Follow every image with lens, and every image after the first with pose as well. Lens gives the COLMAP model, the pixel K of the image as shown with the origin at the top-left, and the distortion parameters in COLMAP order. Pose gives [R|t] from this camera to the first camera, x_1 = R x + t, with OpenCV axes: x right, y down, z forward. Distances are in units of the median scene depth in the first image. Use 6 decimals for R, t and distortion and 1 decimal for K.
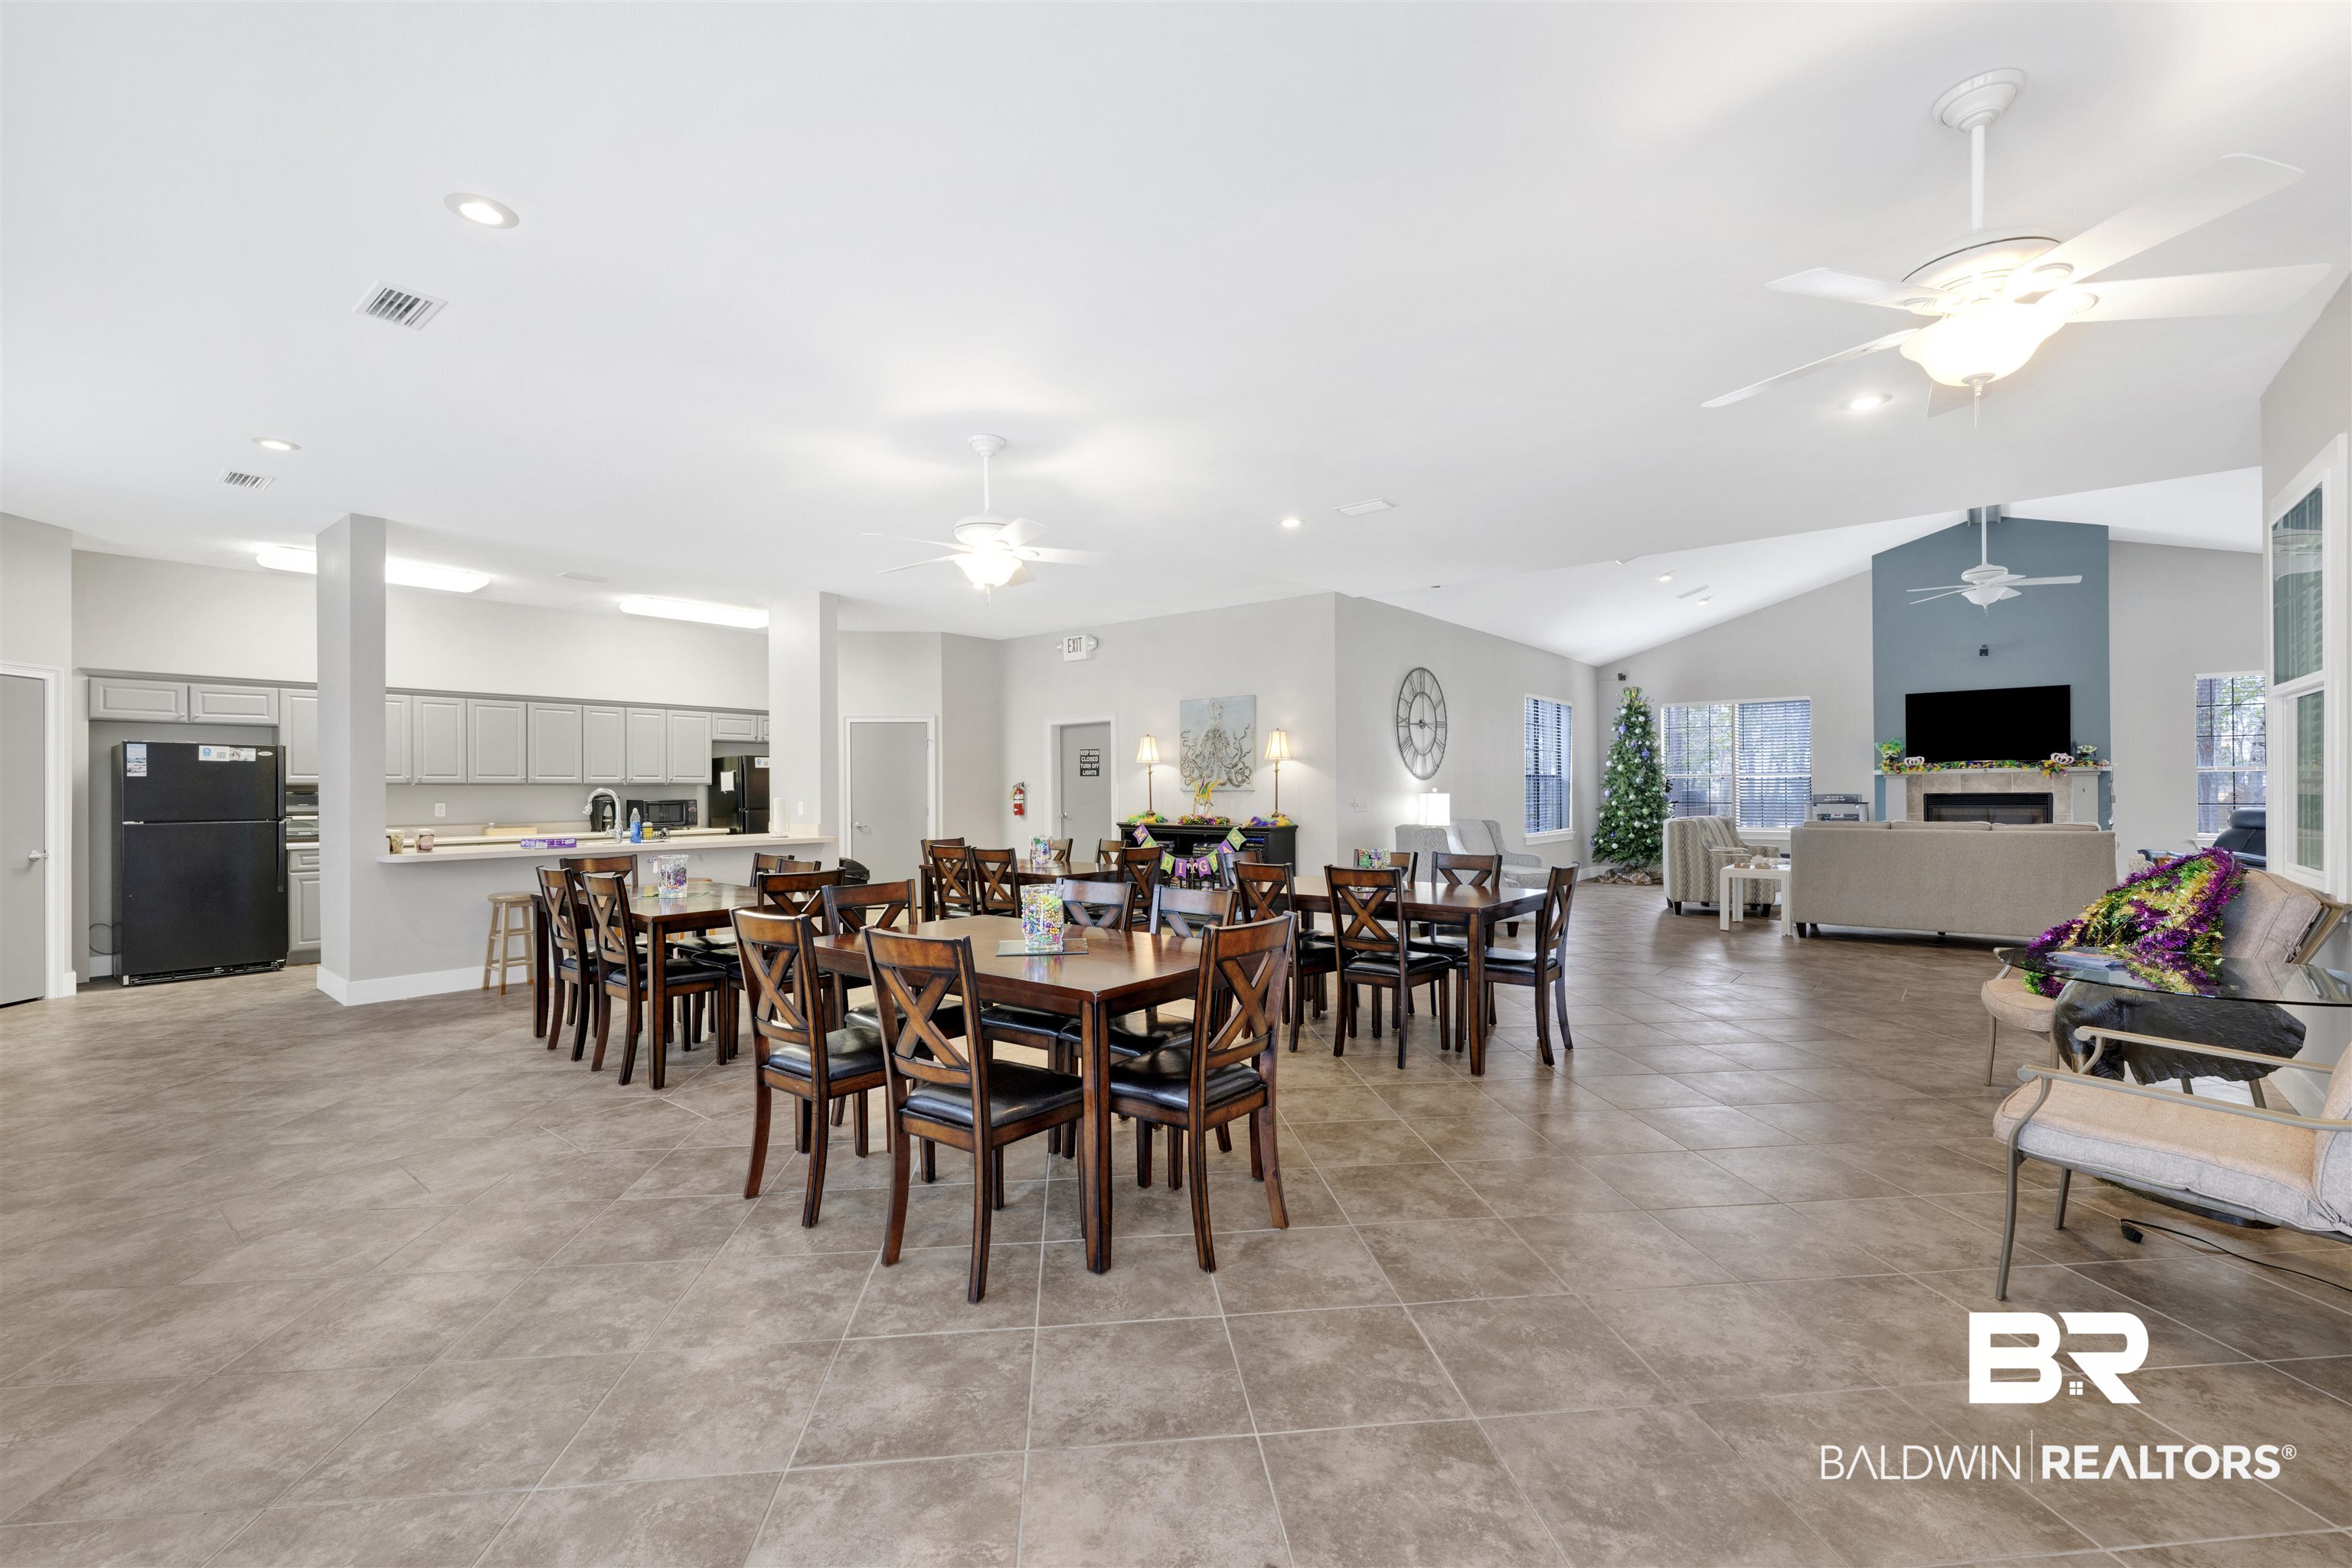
lens RADIAL K [[981.9, 0, 1184.5], [0, 981.9, 789.0], [0, 0, 1]] dist [-0.004627, 0.000856]
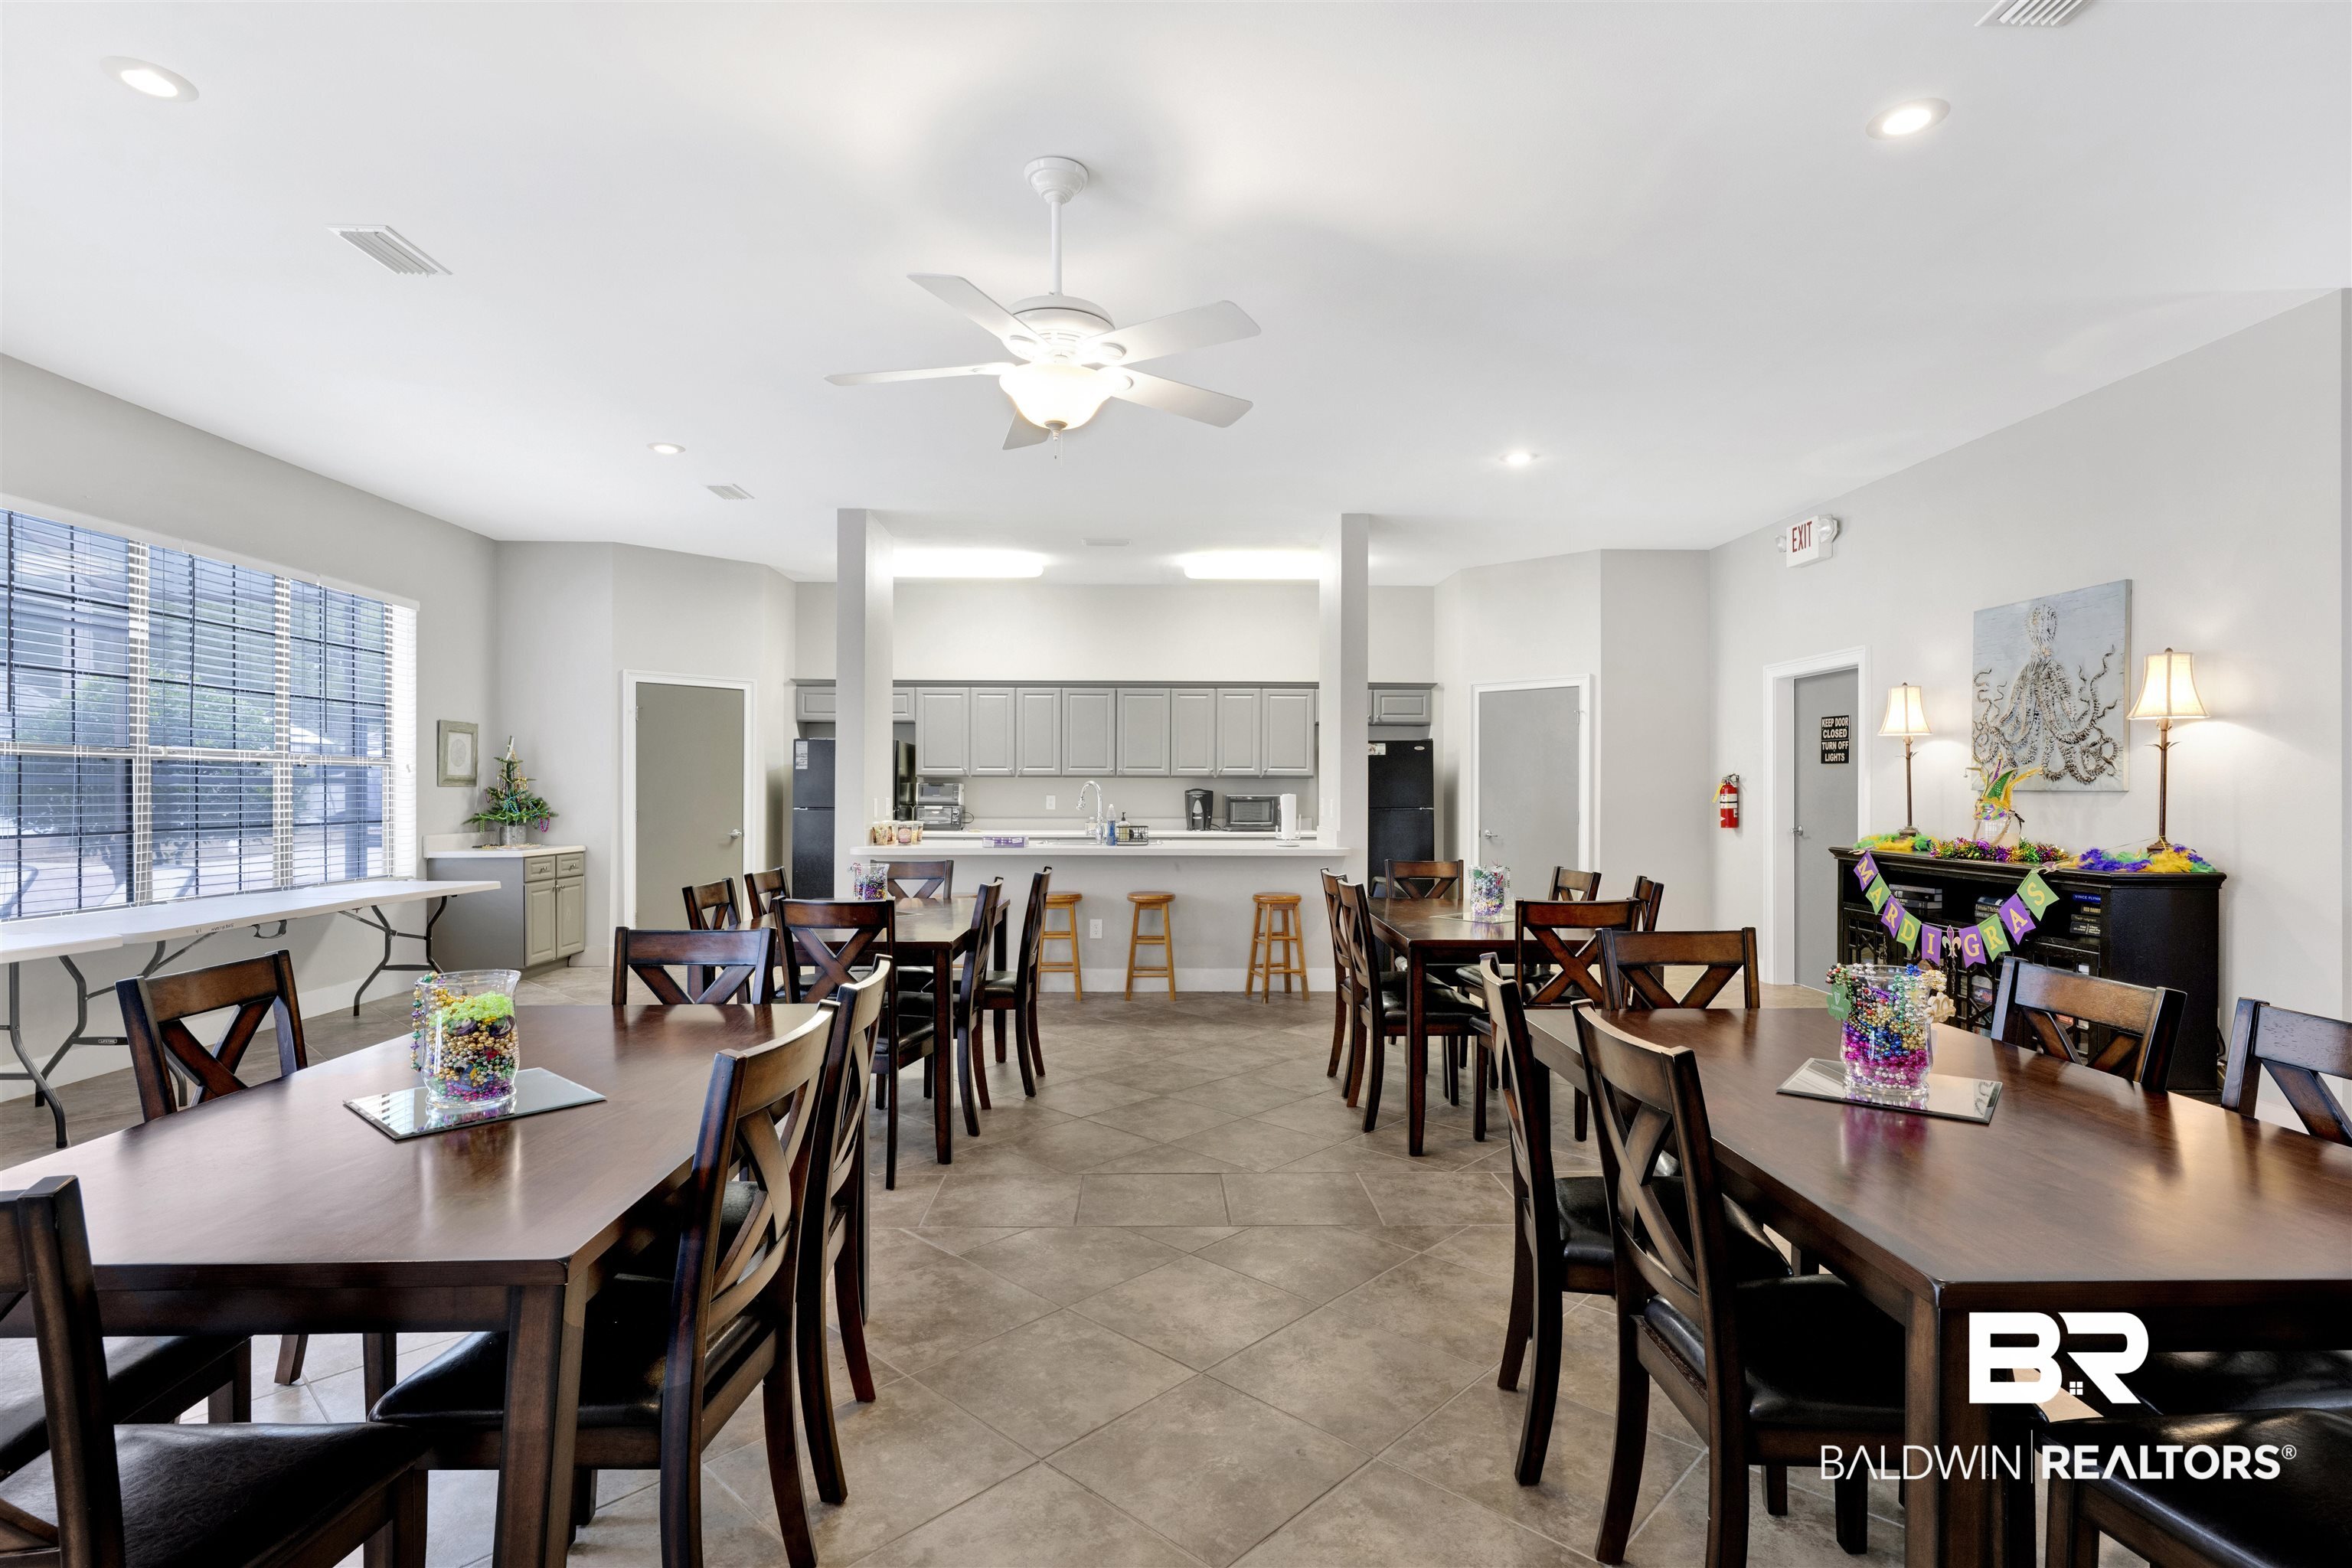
lens RADIAL K [[1147.2, 0, 1187.4], [0, 1147.2, 783.0], [0, 0, 1]] dist [-0.000557, -0.000641]
pose [[0.650819, 0.004473, -0.759220, 0.188588], [-0.005761, 0.999983, 0.000953, -0.000105], [0.759211, 0.003754, 0.650834, 0.323113]]
